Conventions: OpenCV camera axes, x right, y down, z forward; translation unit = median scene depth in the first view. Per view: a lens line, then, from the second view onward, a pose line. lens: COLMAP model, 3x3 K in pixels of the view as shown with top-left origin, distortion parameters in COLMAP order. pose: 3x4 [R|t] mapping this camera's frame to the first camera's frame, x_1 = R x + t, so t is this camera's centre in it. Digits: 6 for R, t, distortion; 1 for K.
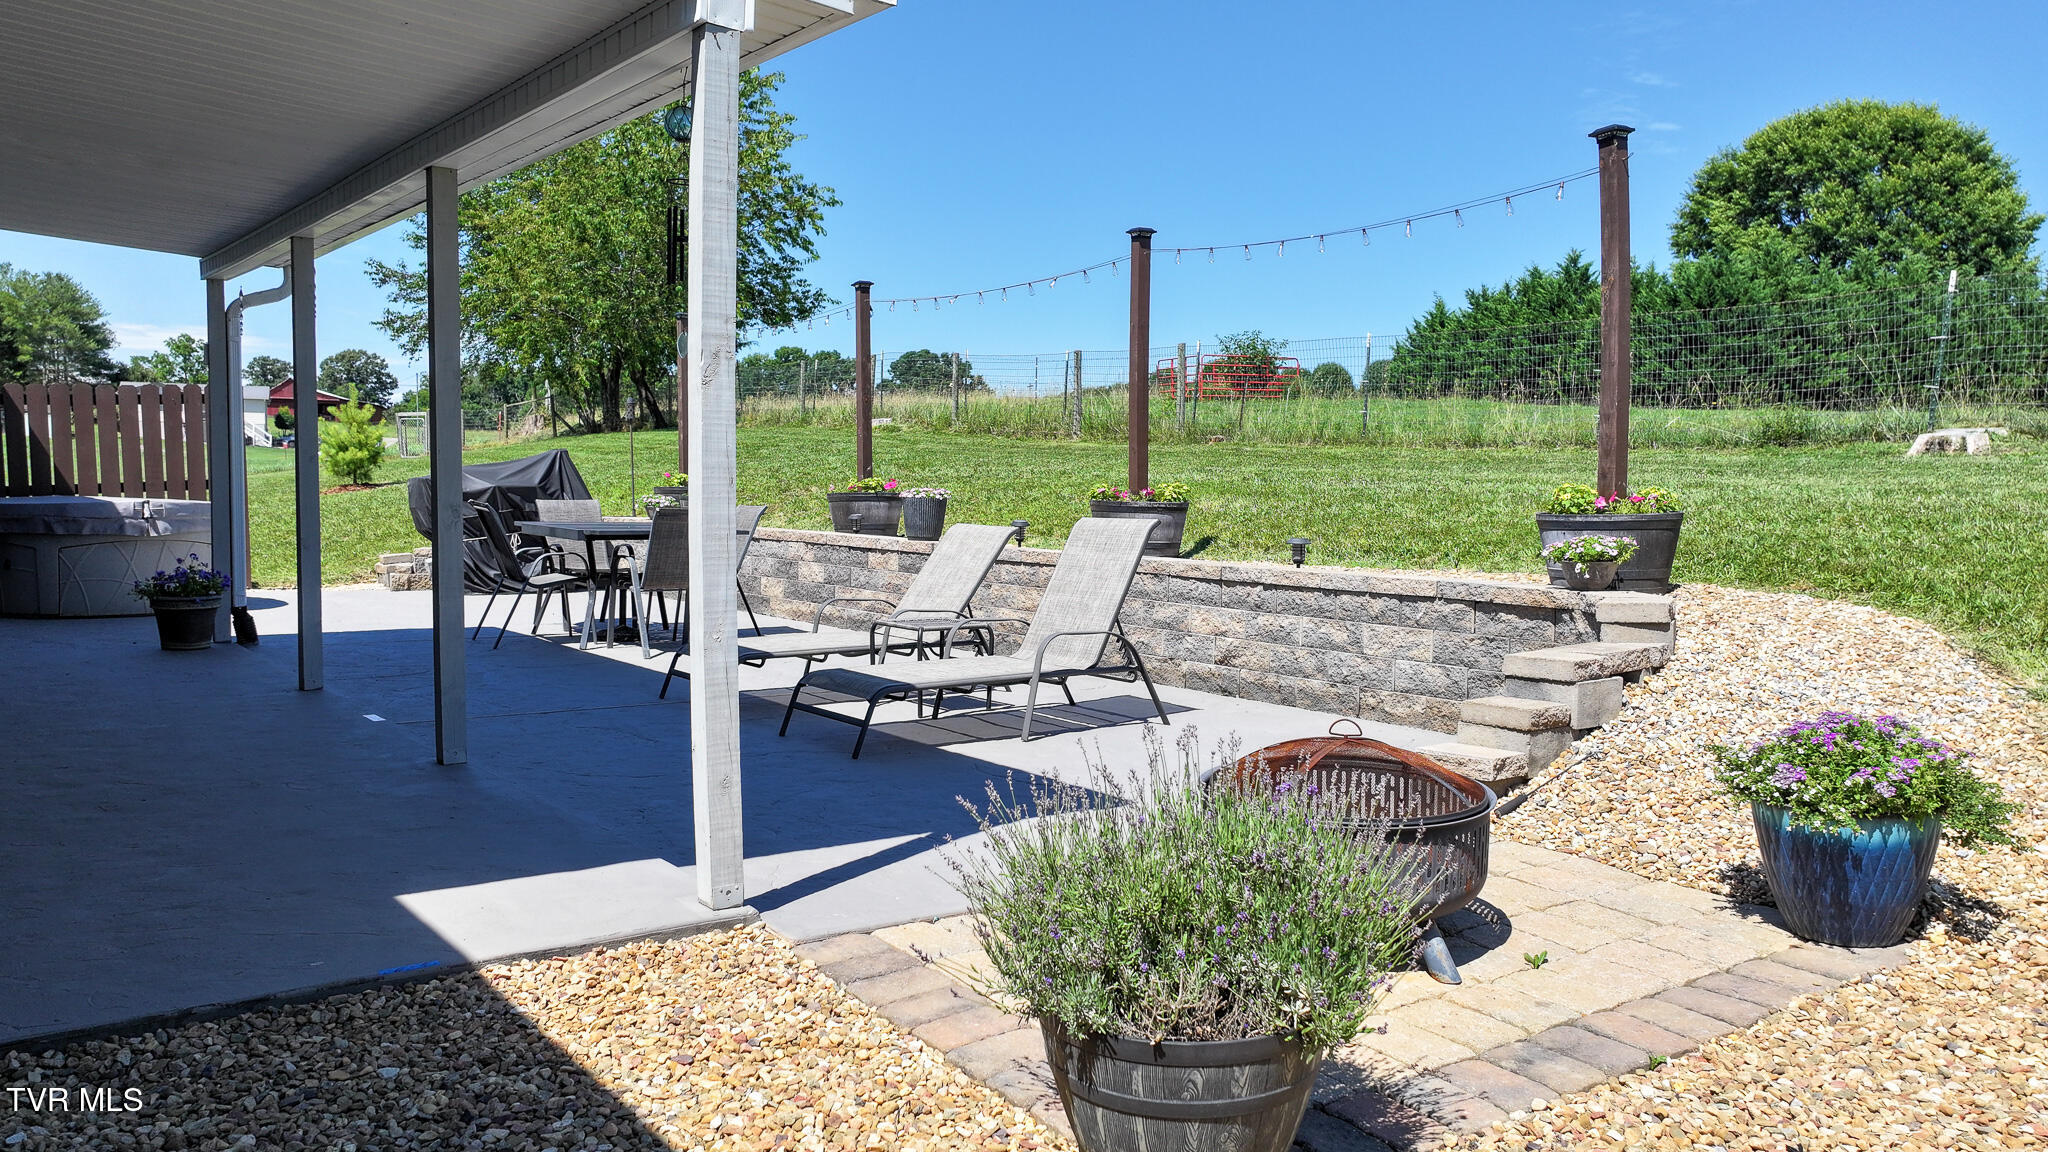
lens RADIAL K [[1521.8, 0, 1024.0], [0, 1521.8, 576.0], [0, 0, 1]] dist [0.012014, 0.003097]
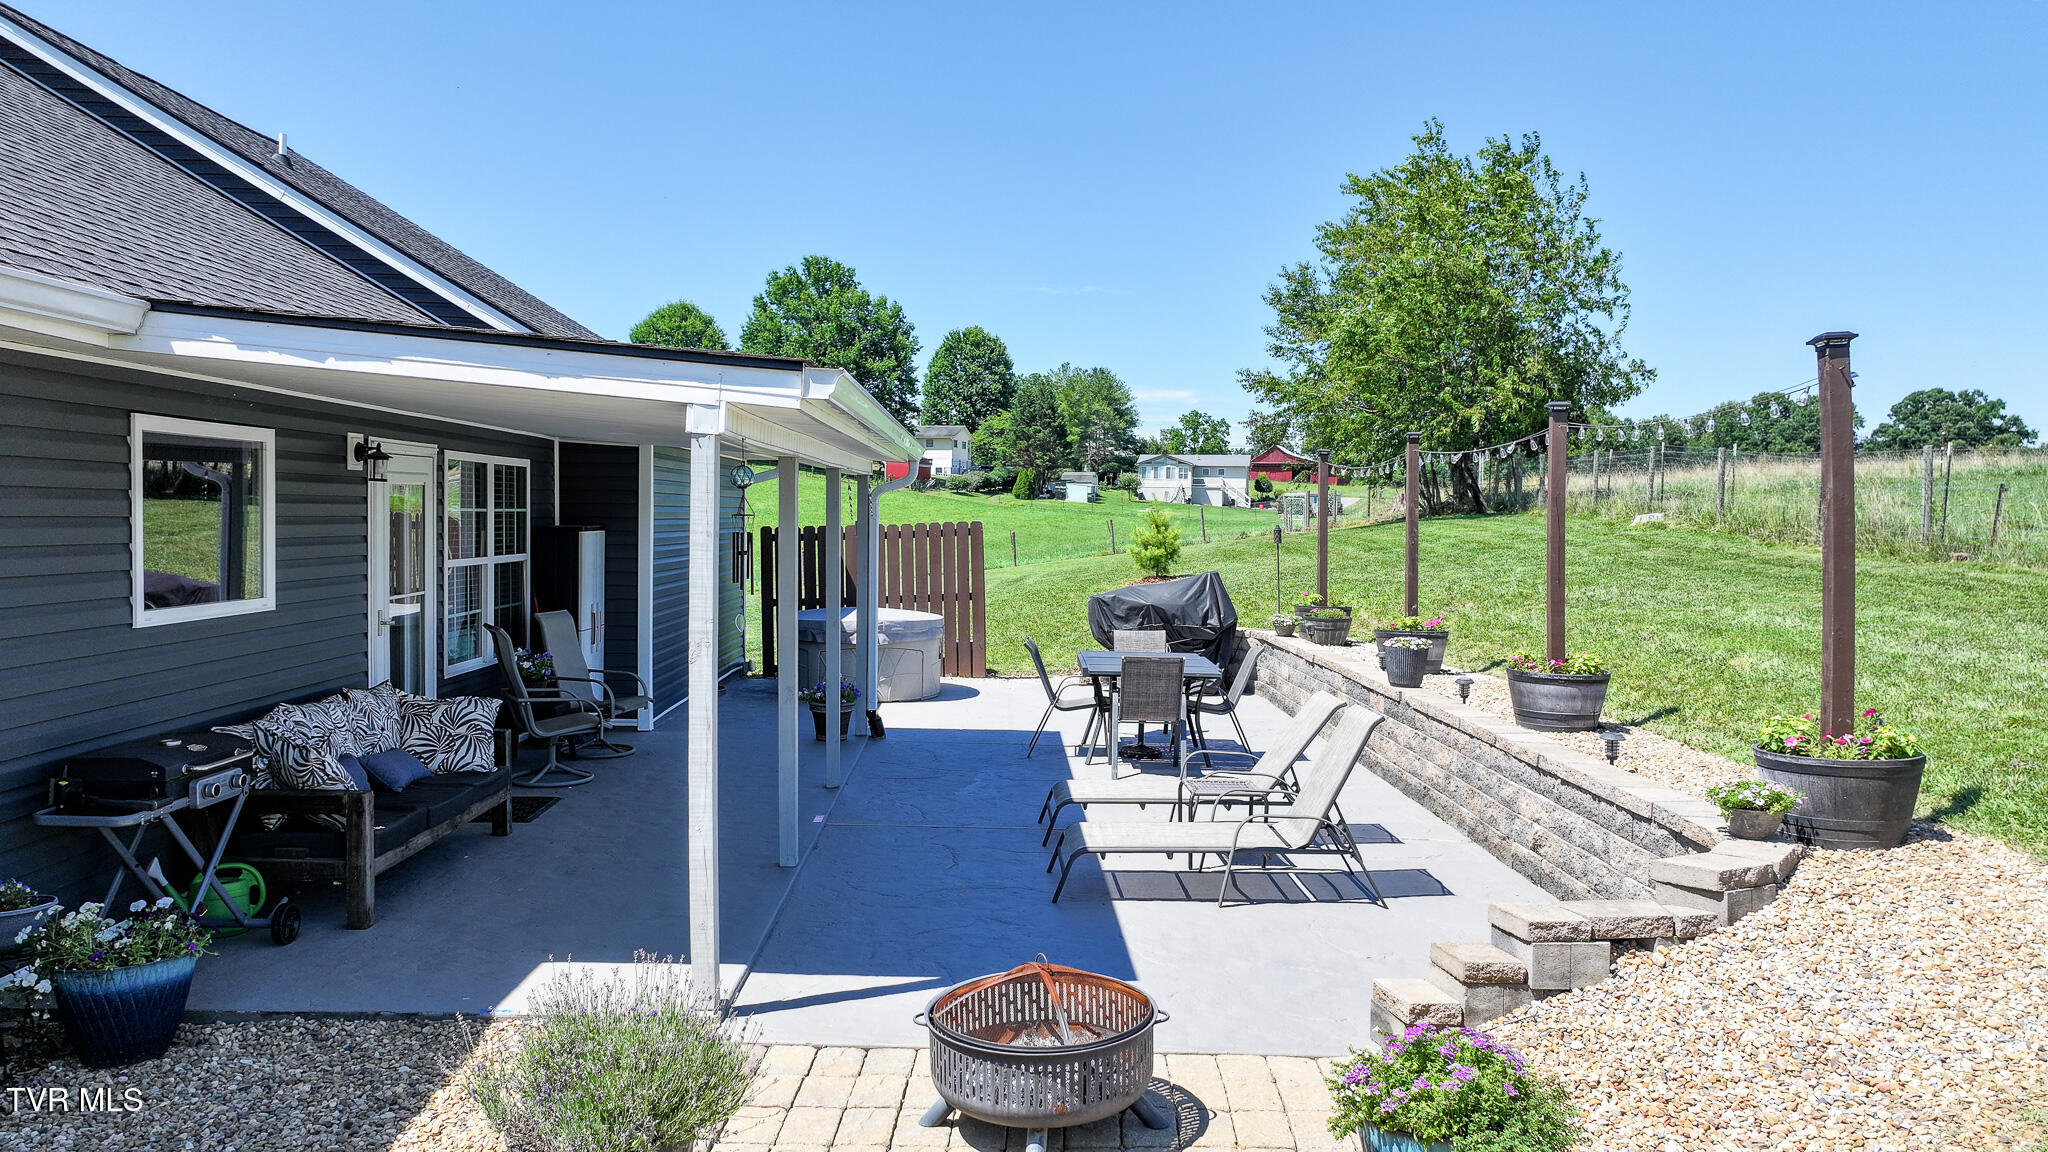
lens RADIAL K [[1490.6, 0, 1009.7], [0, 1490.6, 581.7], [0, 0, 1]] dist [0.024394, 0.000723]
pose [[0.804827, 0.022535, -0.593081, 0.370414], [-0.039416, 0.999102, -0.015526, -0.078070], [0.592199, 0.035873, 0.804993, -0.009233]]
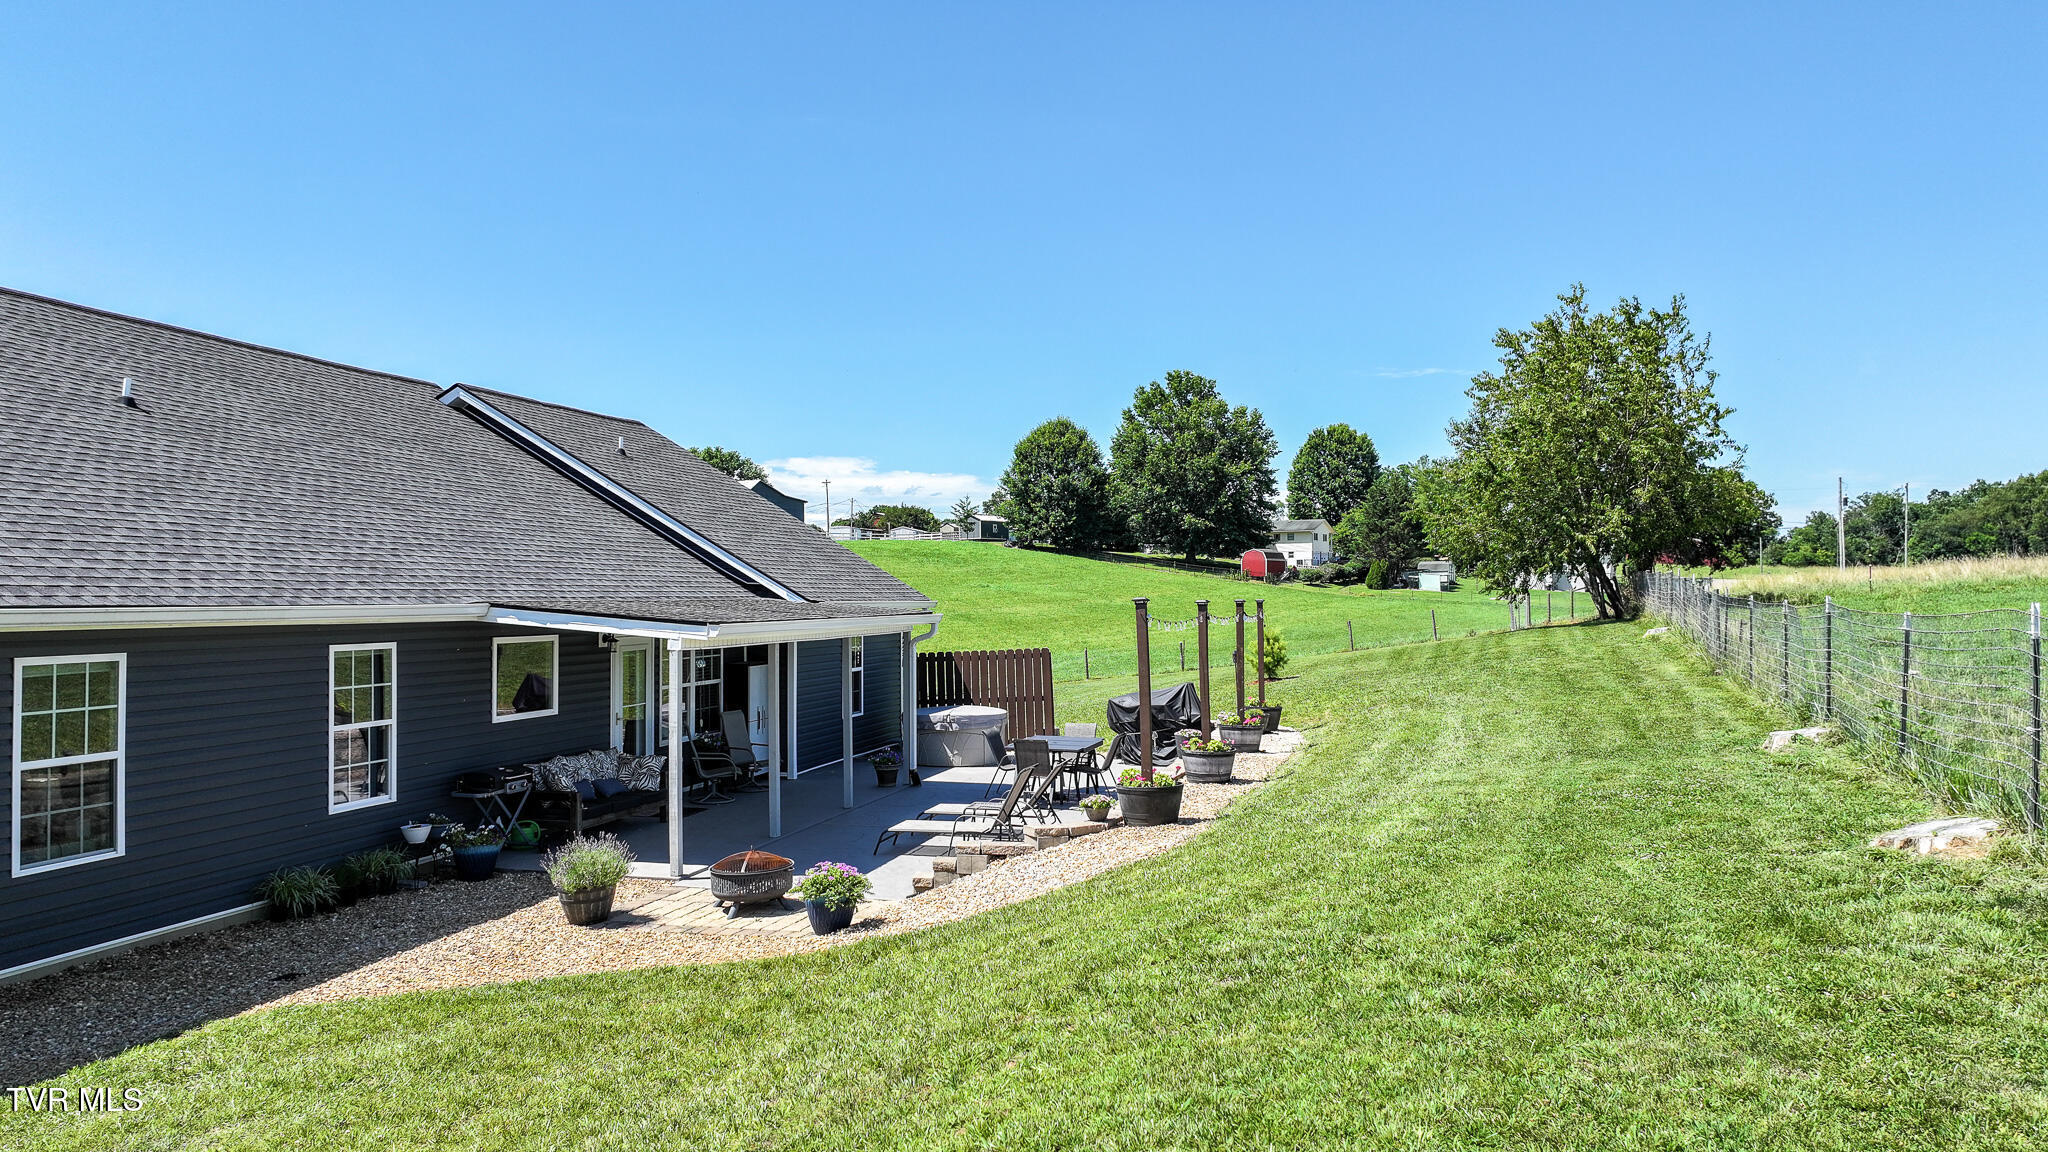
lens RADIAL K [[1448.8, 0, 1024.0], [0, 1448.8, 576.0], [0, 0, 1]] dist [0.001630, 0.003574]
pose [[0.619717, -0.027492, -0.784344, 1.302185], [-0.039156, 0.997059, -0.065885, -0.132787], [0.783848, 0.071541, 0.616818, -0.245292]]
